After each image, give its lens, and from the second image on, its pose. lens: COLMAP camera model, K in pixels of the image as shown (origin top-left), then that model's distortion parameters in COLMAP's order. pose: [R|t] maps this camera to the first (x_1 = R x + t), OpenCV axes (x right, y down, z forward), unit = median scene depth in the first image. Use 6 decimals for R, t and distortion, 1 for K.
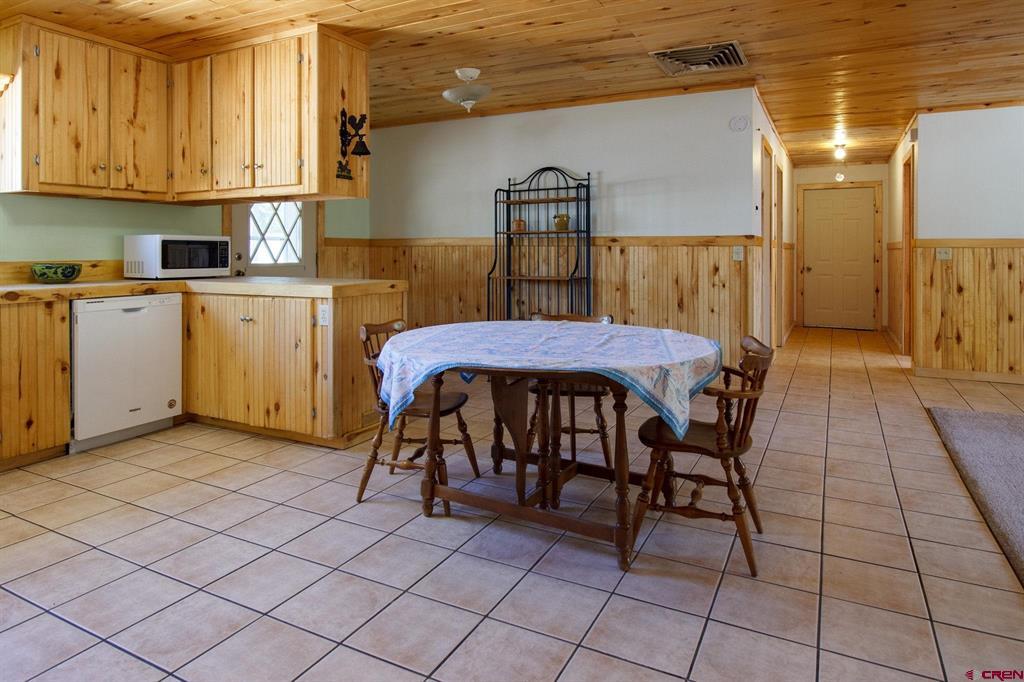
lens RADIAL K [[616.5, 0, 512.9], [0, 616.5, 252.9], [0, 0, 1]] dist [-0.001464, -0.001482]
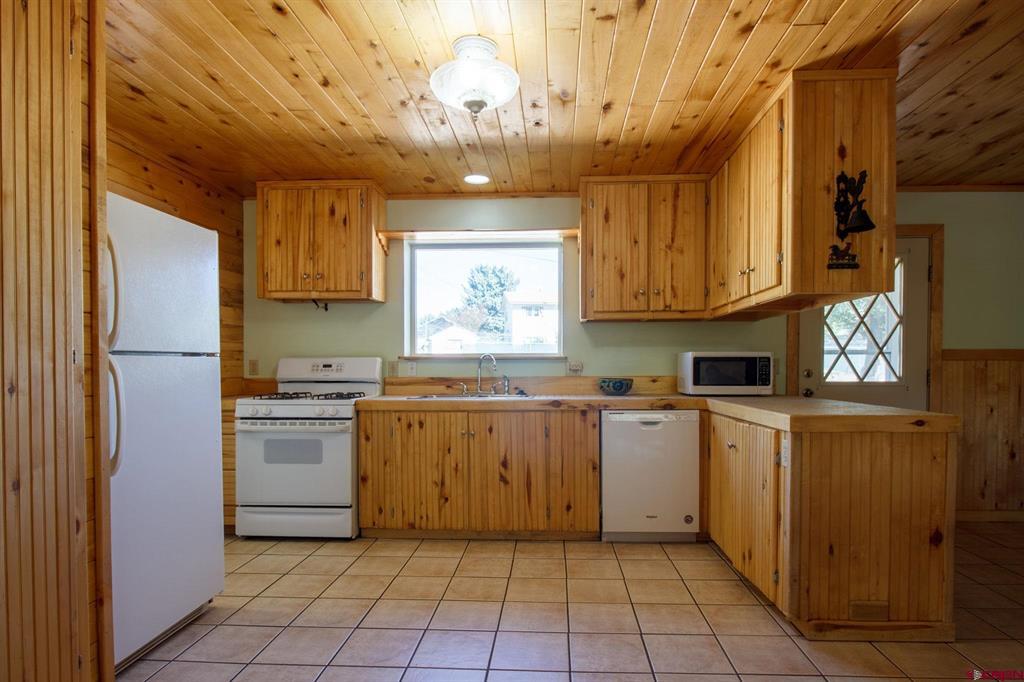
lens RADIAL K [[562.5, 0, 511.9], [0, 562.5, 374.3], [0, 0, 1]] dist [0.001130, 0.000301]
pose [[0.421438, 0.011584, -0.906783, 0.155871], [-0.000963, 0.999924, 0.012326, -0.003843], [0.906857, -0.004321, 0.421417, 0.350247]]
